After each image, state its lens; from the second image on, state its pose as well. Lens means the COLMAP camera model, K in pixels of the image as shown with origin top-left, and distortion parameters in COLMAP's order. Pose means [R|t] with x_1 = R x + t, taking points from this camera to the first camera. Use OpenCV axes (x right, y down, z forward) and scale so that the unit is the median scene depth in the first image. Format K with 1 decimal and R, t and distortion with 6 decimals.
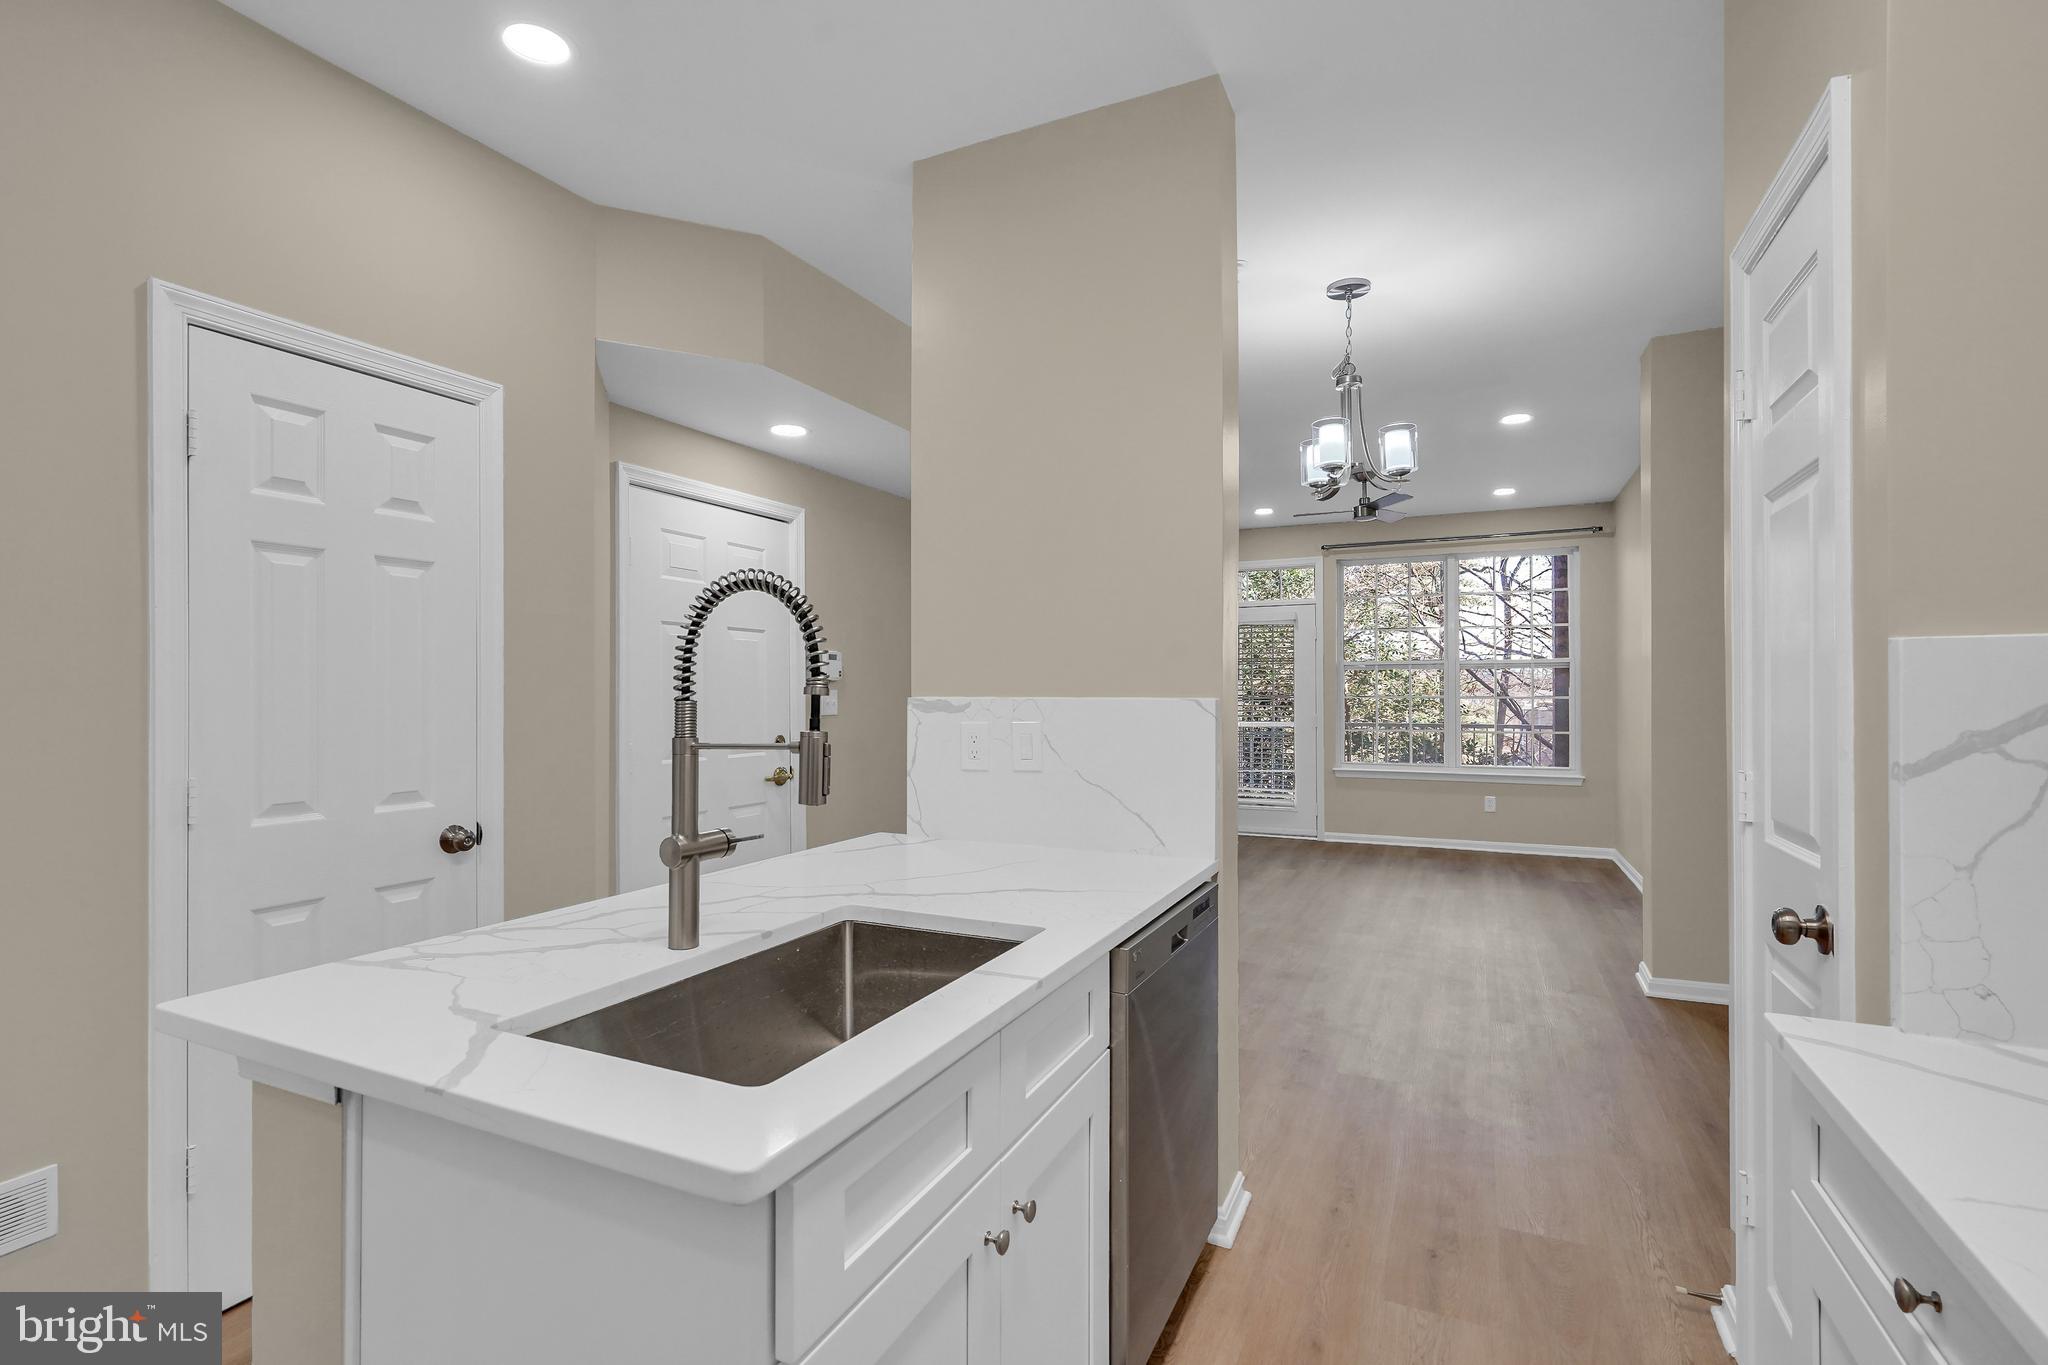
lens RADIAL K [[950.8, 0, 1022.0], [0, 950.8, 681.0], [0, 0, 1]] dist [-0.000519, -0.000125]
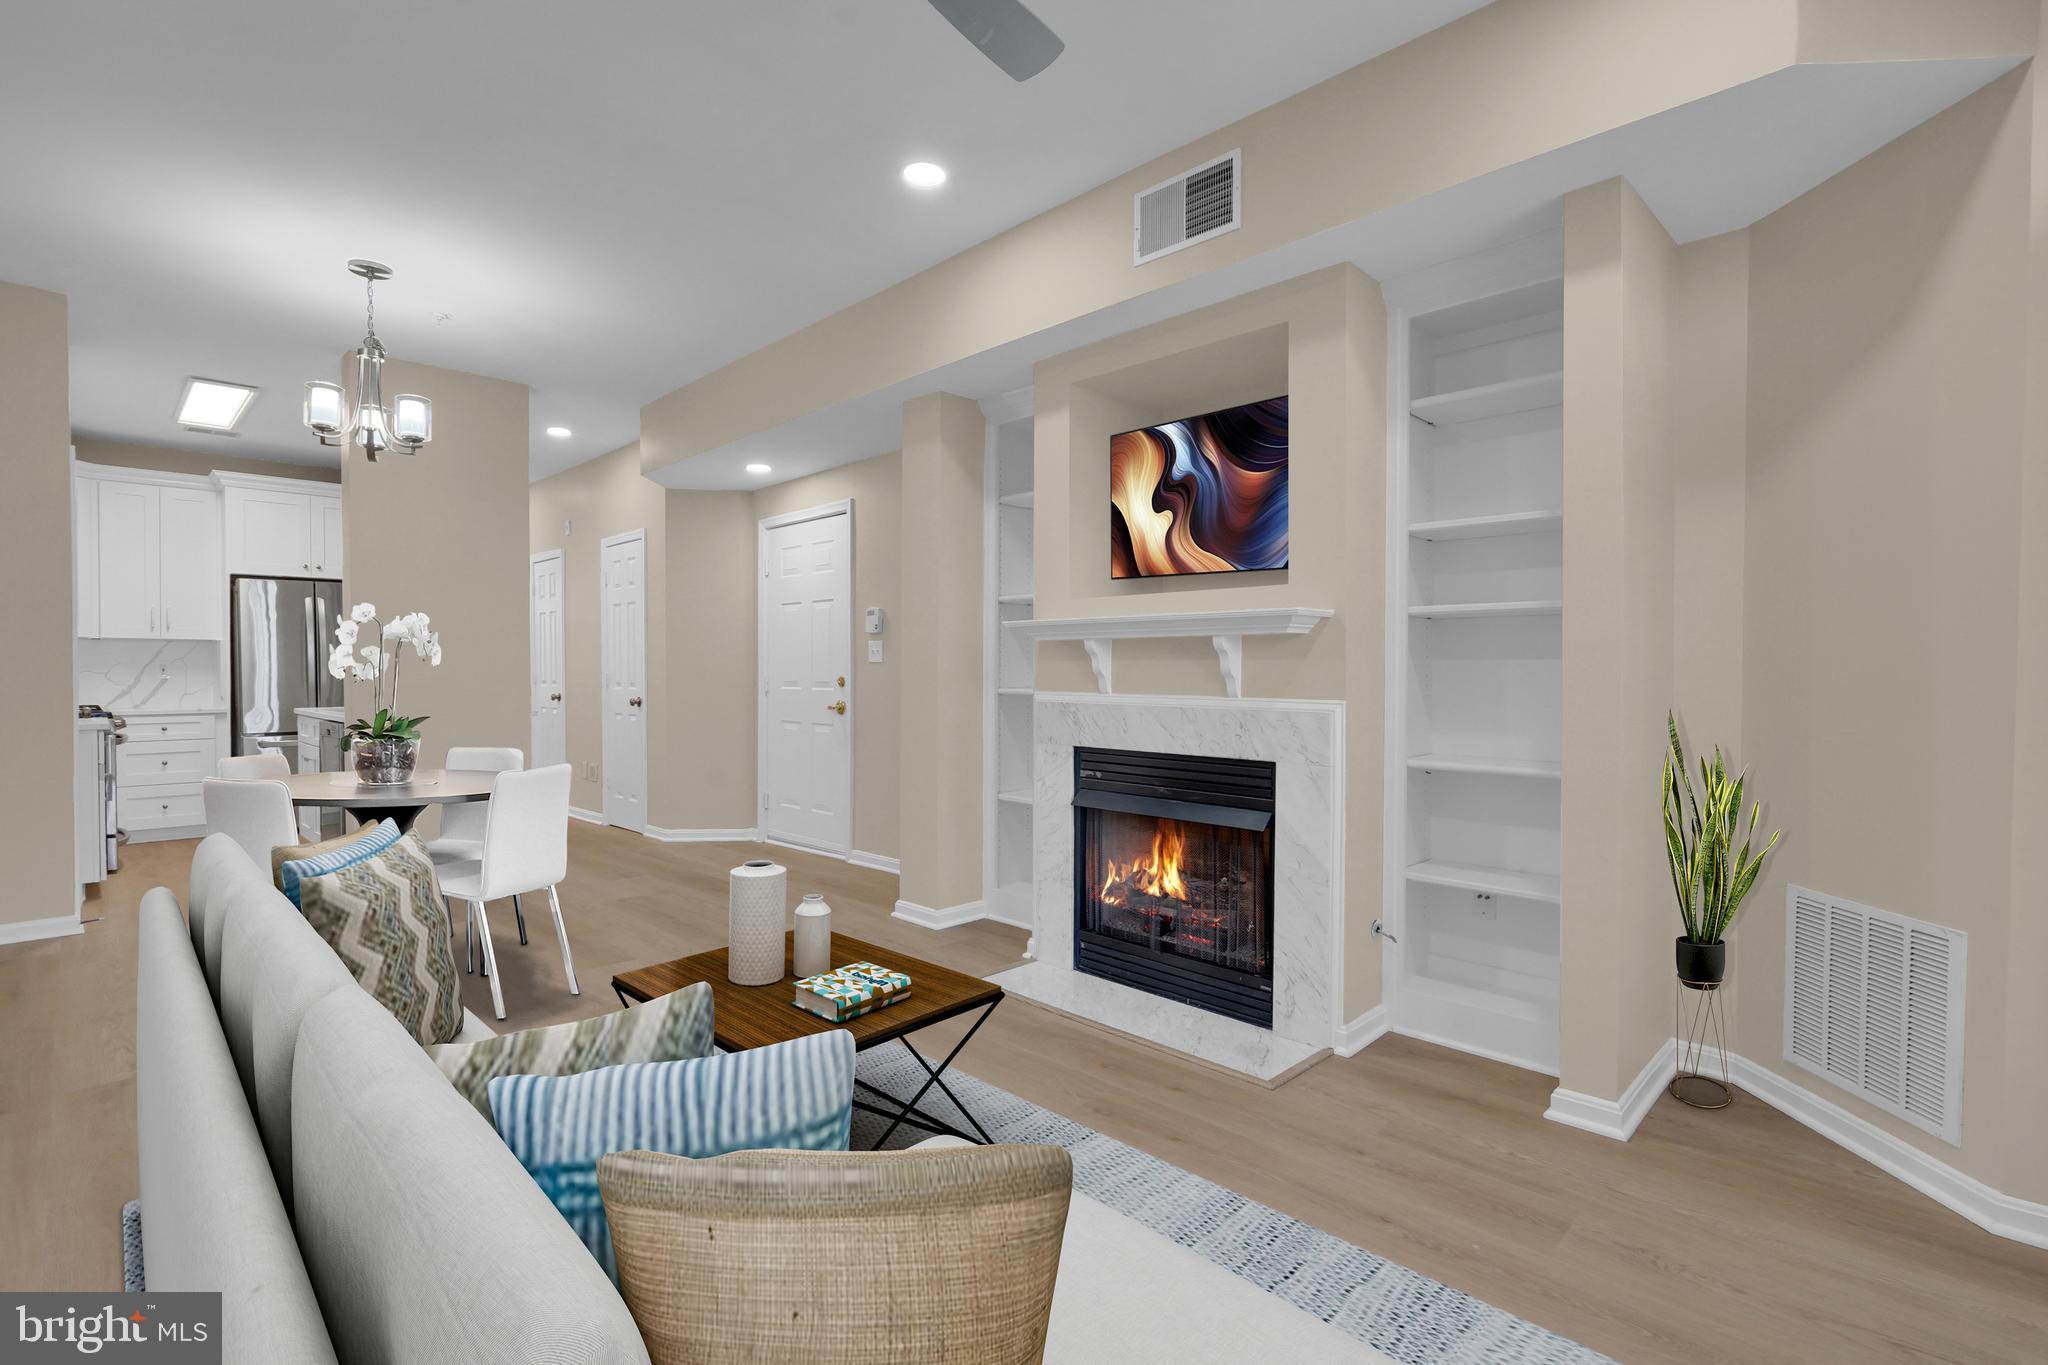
lens RADIAL K [[950.8, 0, 1022.0], [0, 950.8, 681.0], [0, 0, 1]] dist [-0.000519, -0.000125]
pose [[-0.334099, 0.015819, -0.942405, 0.530321], [0.014262, 0.999830, 0.011727, 0.029468], [0.942430, -0.009523, -0.334268, 0.971781]]
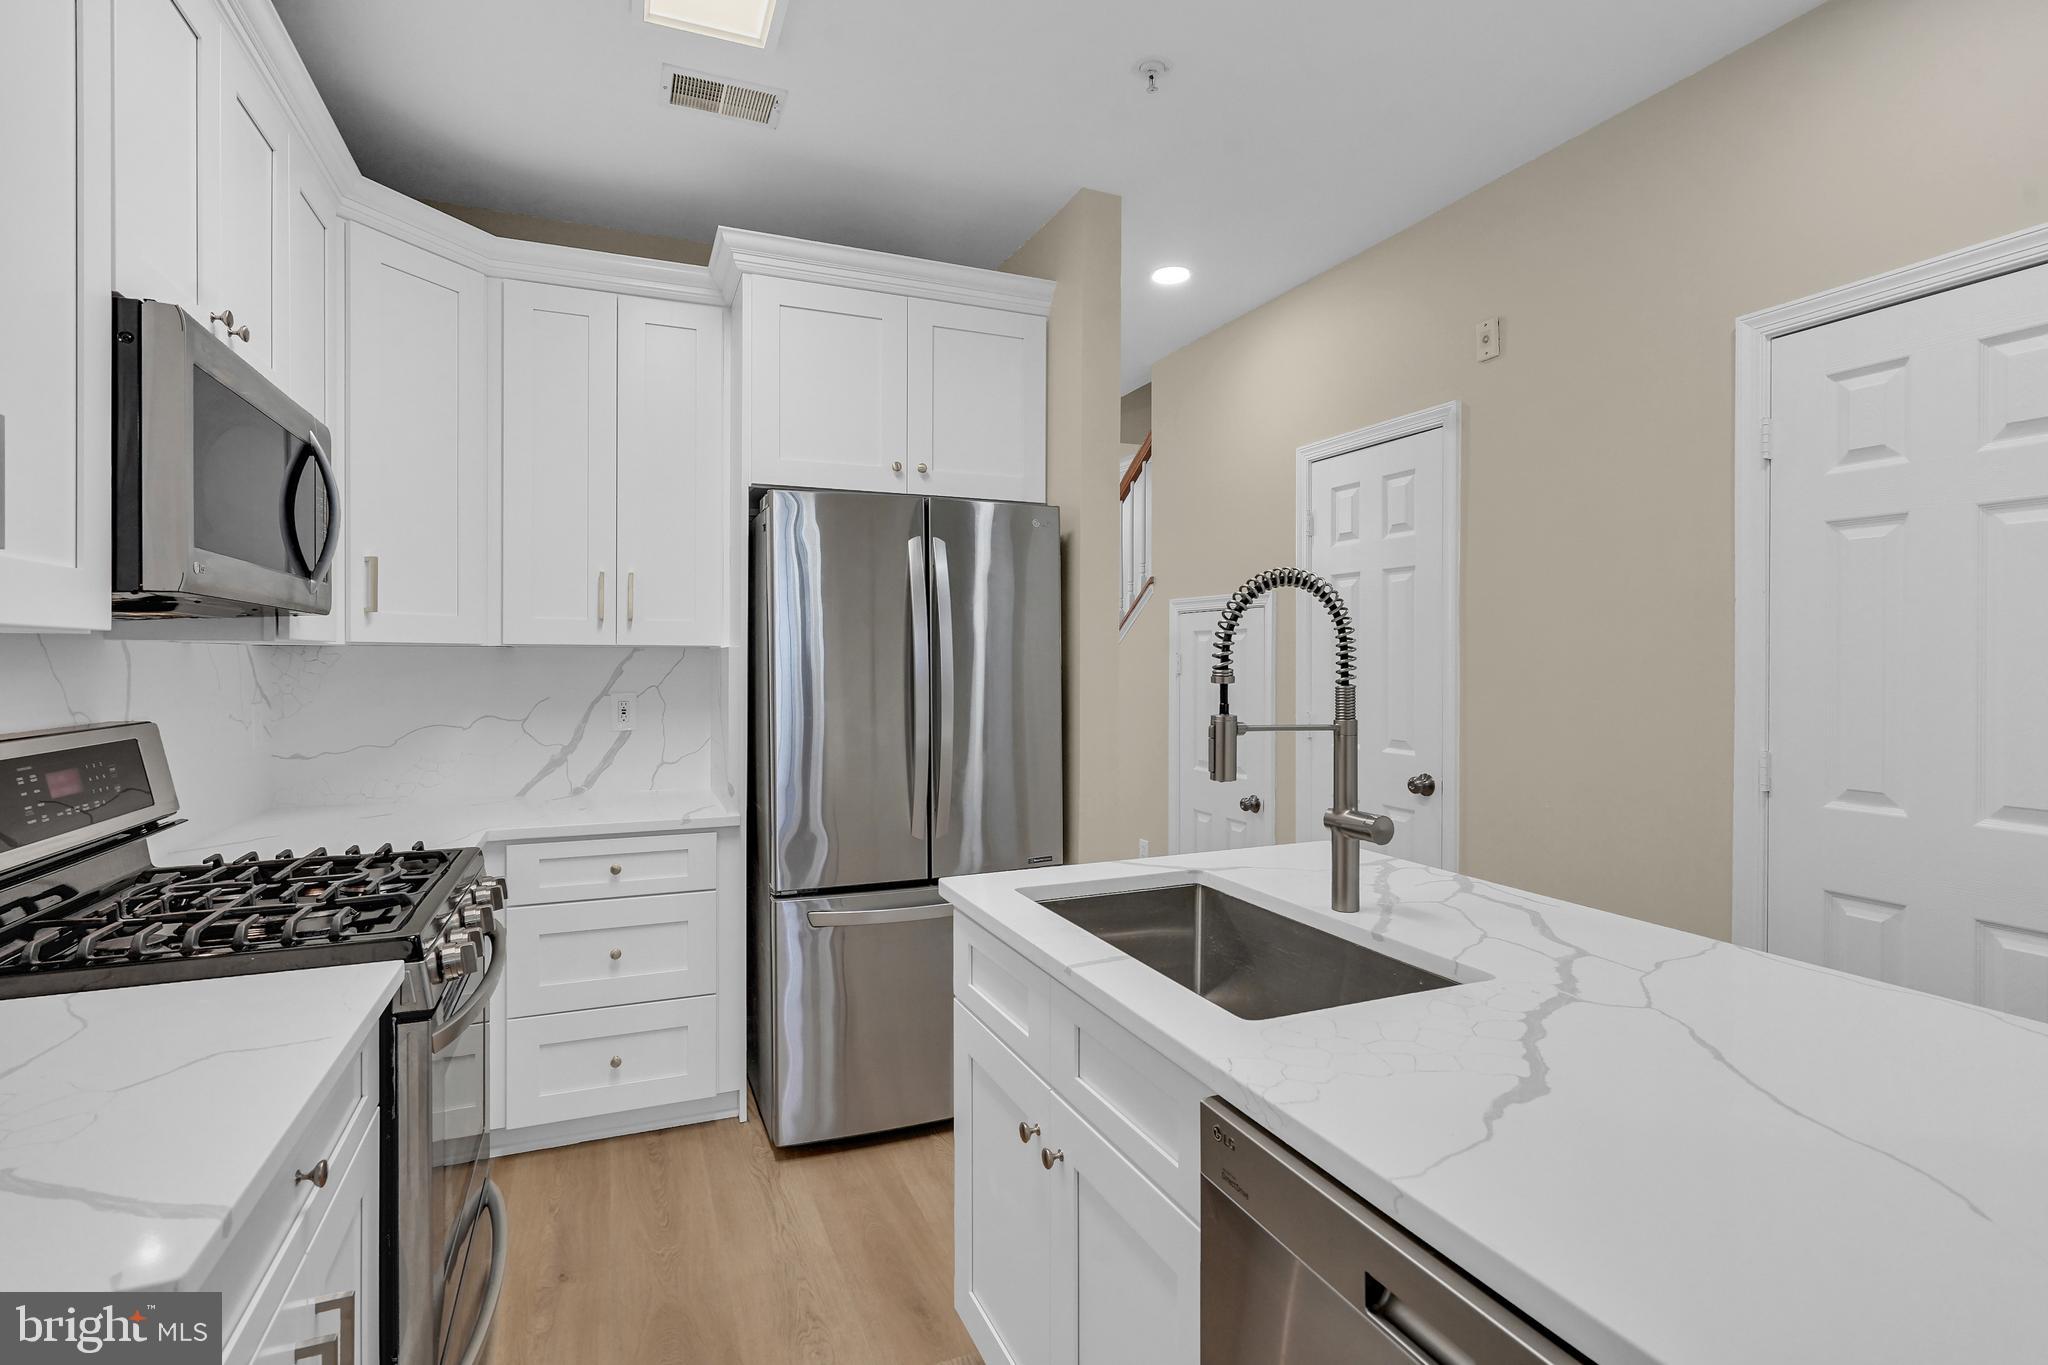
lens RADIAL K [[950.8, 0, 1022.0], [0, 950.8, 681.0], [0, 0, 1]] dist [-0.000519, -0.000125]
pose [[-0.654183, 0.014322, -0.756201, 0.146020], [0.008173, 0.999896, 0.011867, 0.000239], [0.756292, 0.001583, -0.654232, 0.294264]]
